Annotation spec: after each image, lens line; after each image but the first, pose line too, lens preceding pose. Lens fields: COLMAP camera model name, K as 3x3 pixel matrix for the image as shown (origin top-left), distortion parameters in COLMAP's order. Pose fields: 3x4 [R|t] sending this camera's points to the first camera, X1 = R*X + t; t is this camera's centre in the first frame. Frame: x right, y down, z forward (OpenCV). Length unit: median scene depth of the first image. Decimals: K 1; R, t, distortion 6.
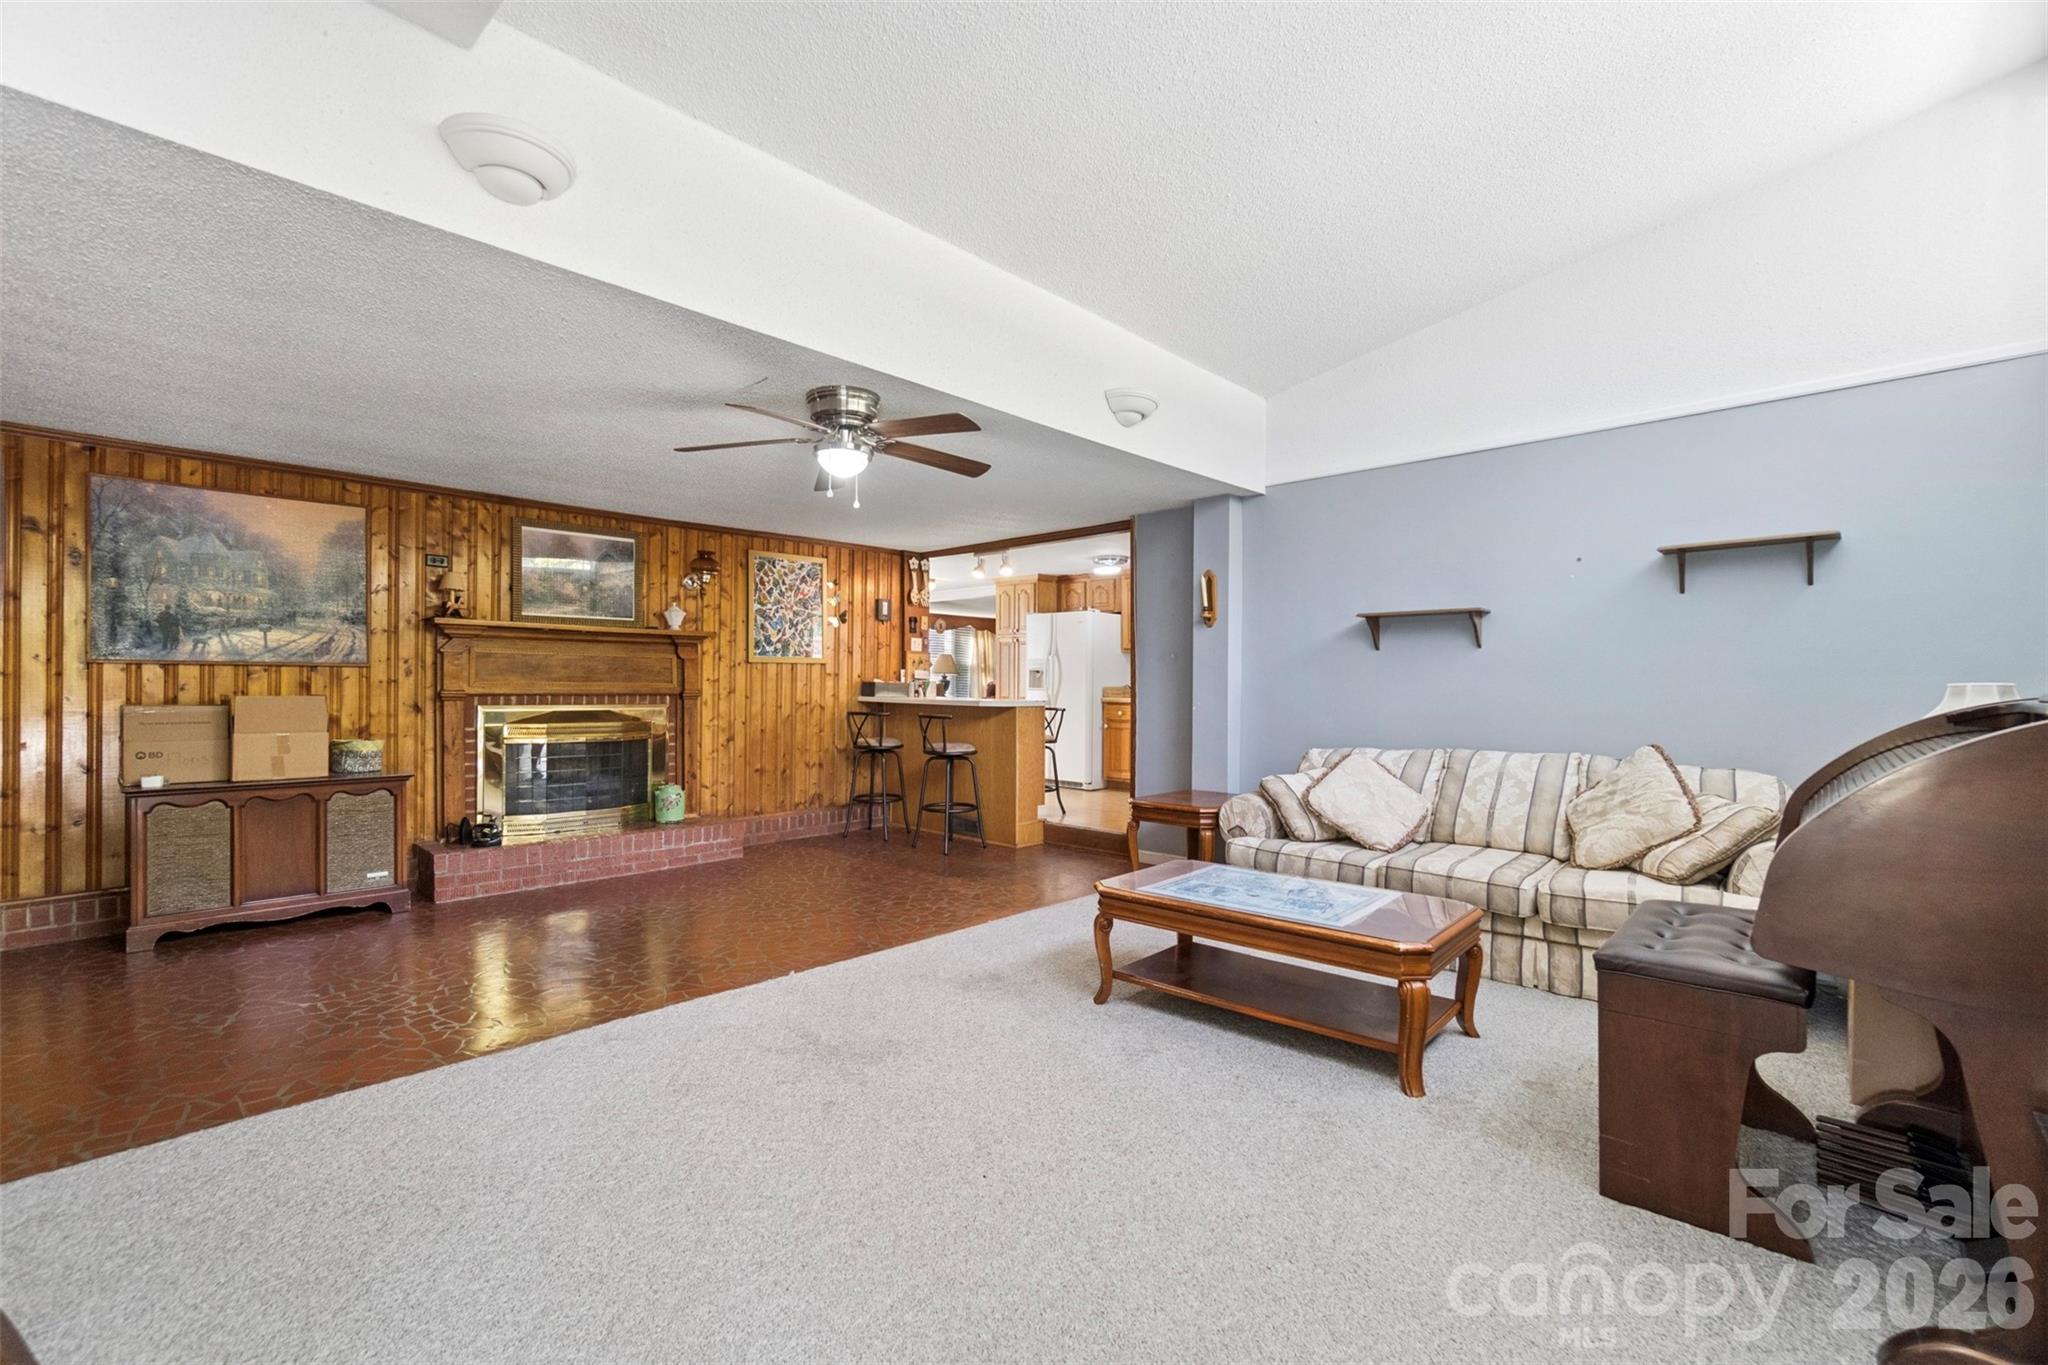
lens RADIAL K [[888.7, 0, 1009.0], [0, 888.7, 682.6], [0, 0, 1]] dist [-0.013252, 0.000732]
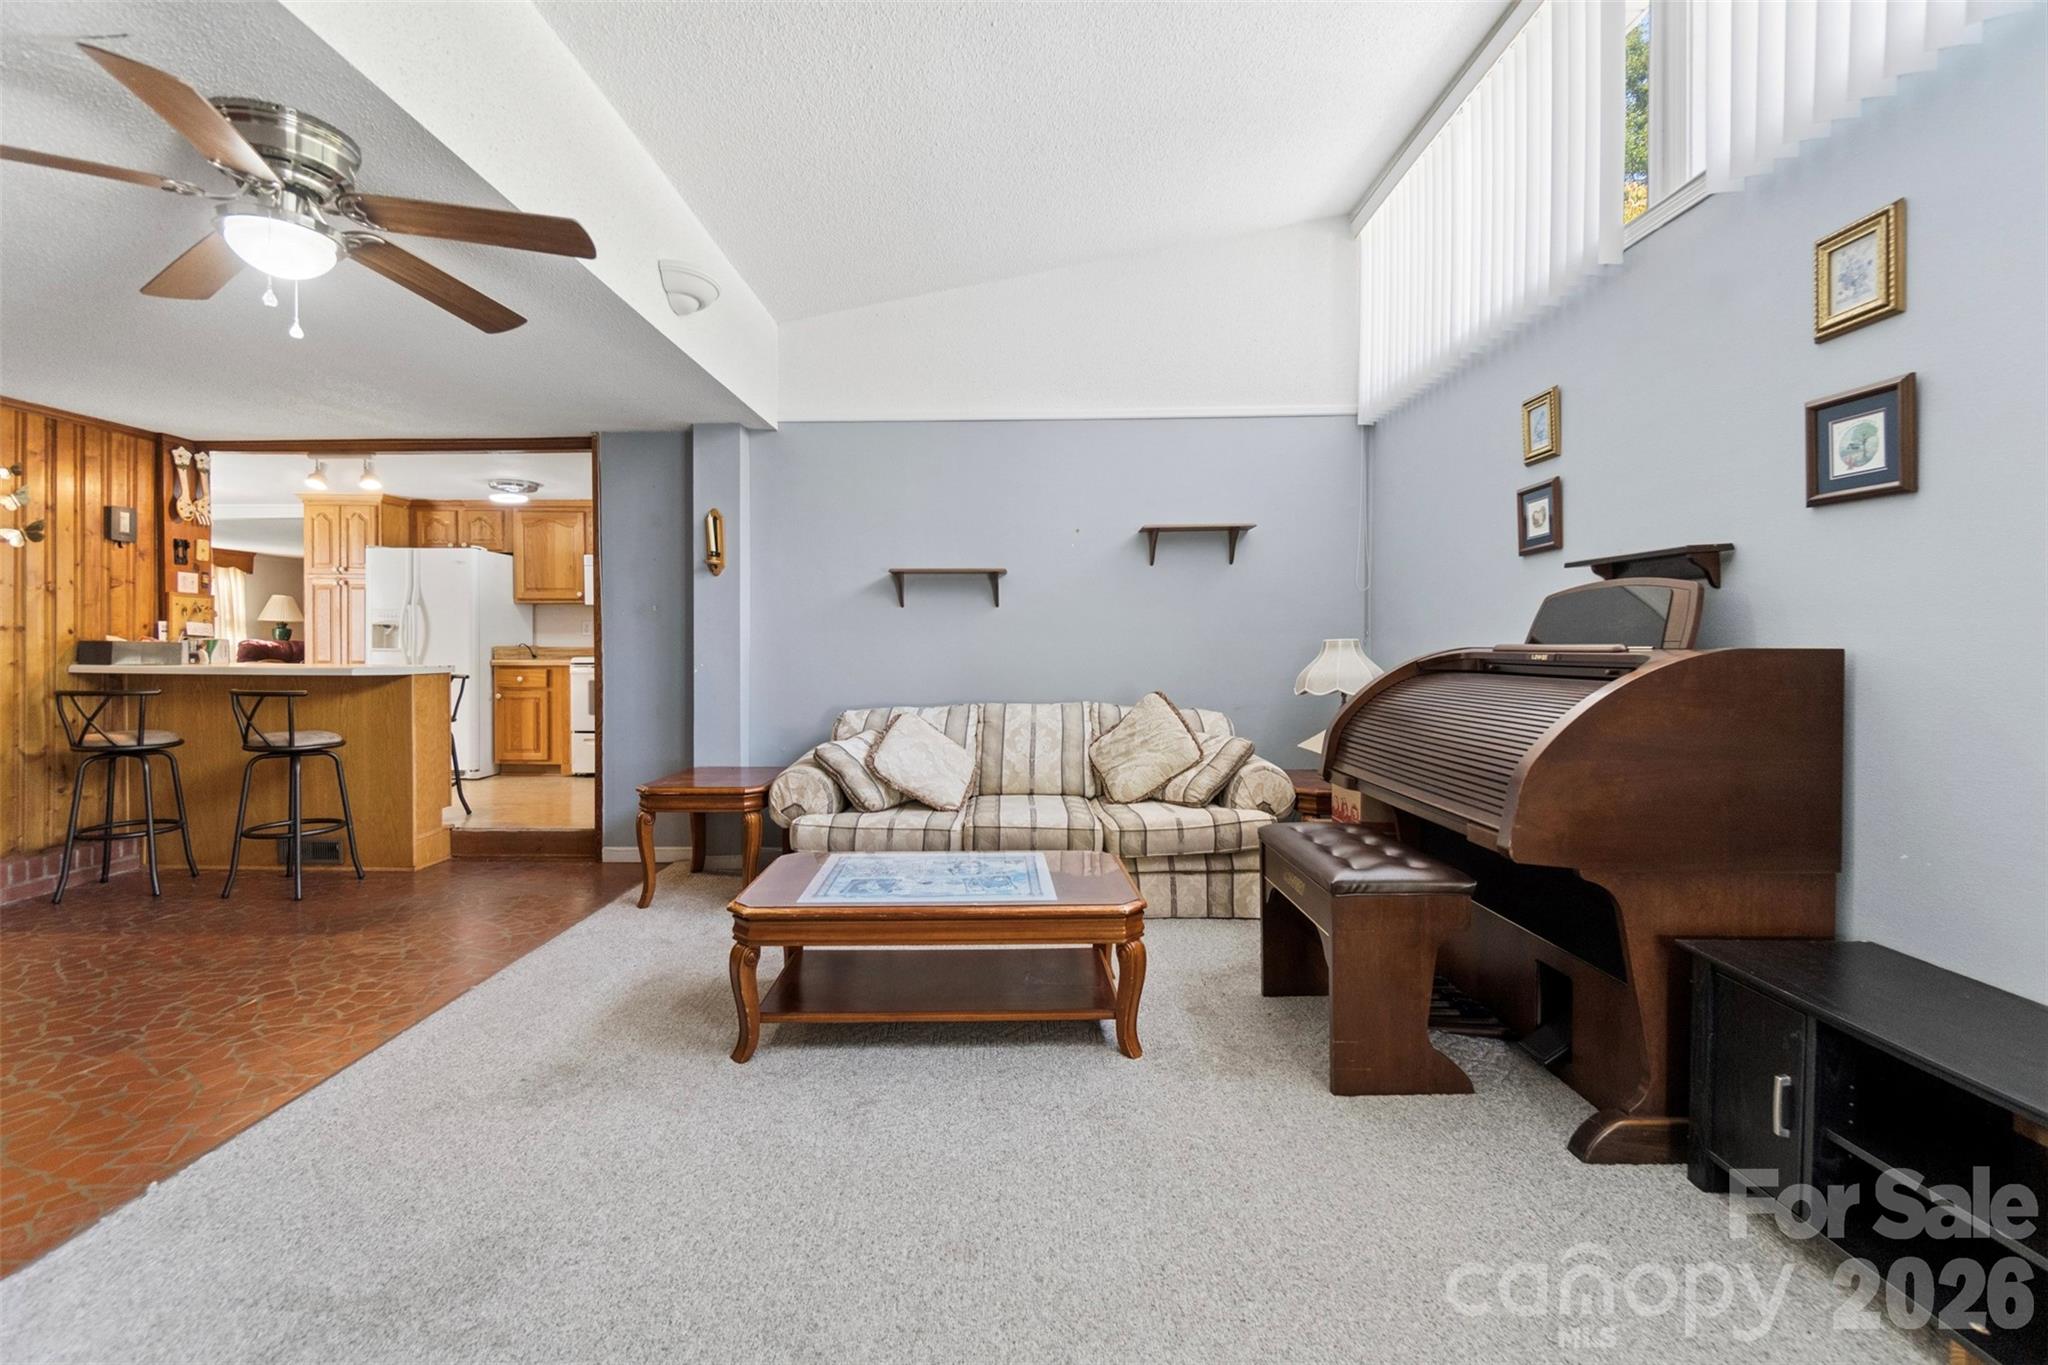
lens RADIAL K [[888.7, 0, 1026.1], [0, 888.7, 652.7], [0, 0, 1]] dist [-0.013252, 0.000732]
pose [[0.728392, -0.011808, 0.685059, -0.170800], [0.002561, 0.999891, 0.014511, 0.000521], [-0.685156, -0.008815, 0.728343, 0.204050]]
